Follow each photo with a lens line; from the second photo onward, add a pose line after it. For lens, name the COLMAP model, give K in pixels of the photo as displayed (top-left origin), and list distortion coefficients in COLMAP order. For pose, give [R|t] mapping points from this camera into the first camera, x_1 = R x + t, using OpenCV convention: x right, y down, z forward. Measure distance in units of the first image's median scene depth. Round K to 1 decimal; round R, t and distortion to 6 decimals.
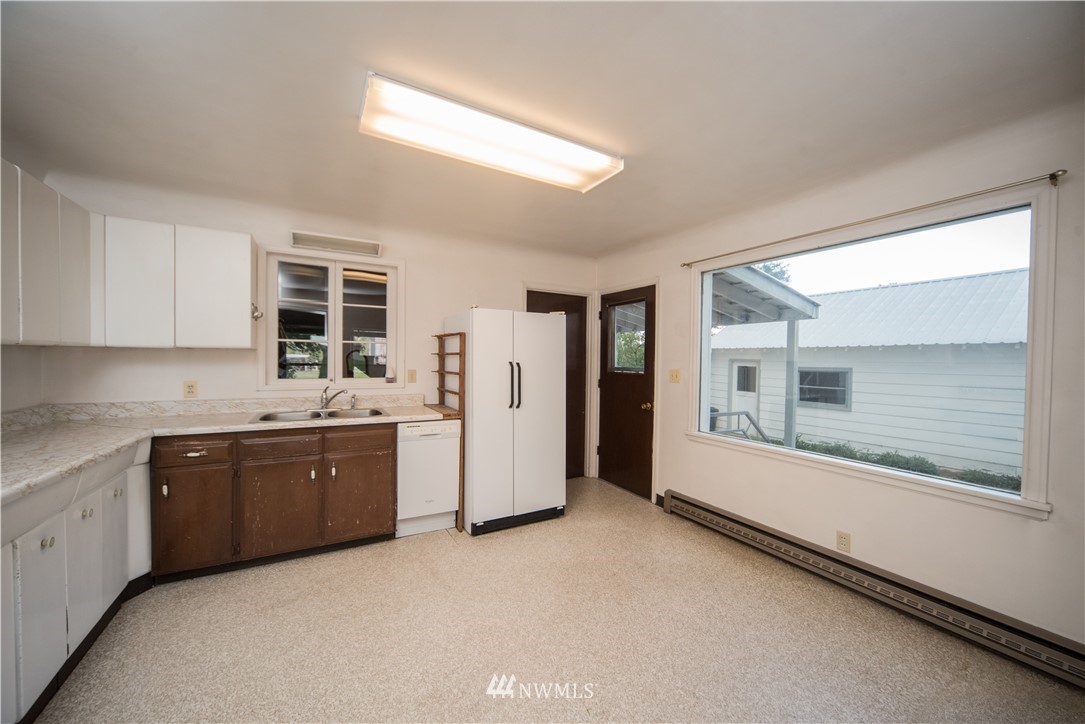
lens RADIAL K [[406.9, 0, 542.5], [0, 406.9, 362.0], [0, 0, 1]] dist [-0.001381, -0.000096]
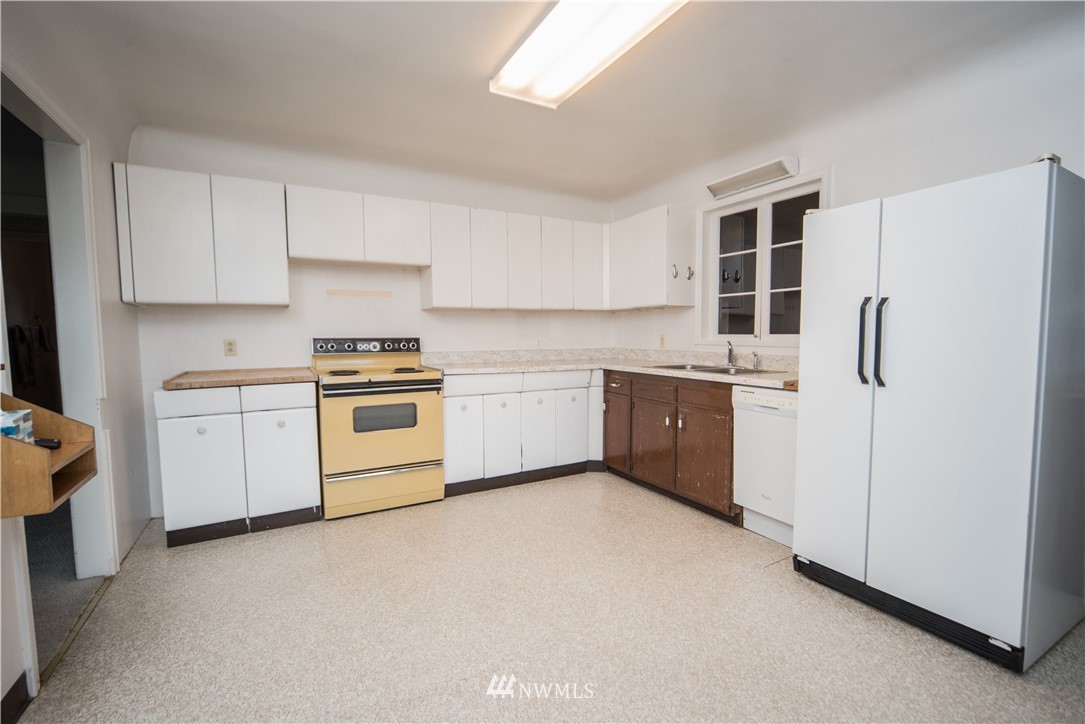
lens RADIAL K [[479.7, 0, 552.8], [0, 479.7, 367.0], [0, 0, 1]] dist [-0.024275, 0.000143]
pose [[-0.007594, 0.054266, -0.998498, 0.574878], [-0.007537, 0.998495, 0.054323, 0.063375], [0.999943, 0.007938, -0.007174, 0.622232]]
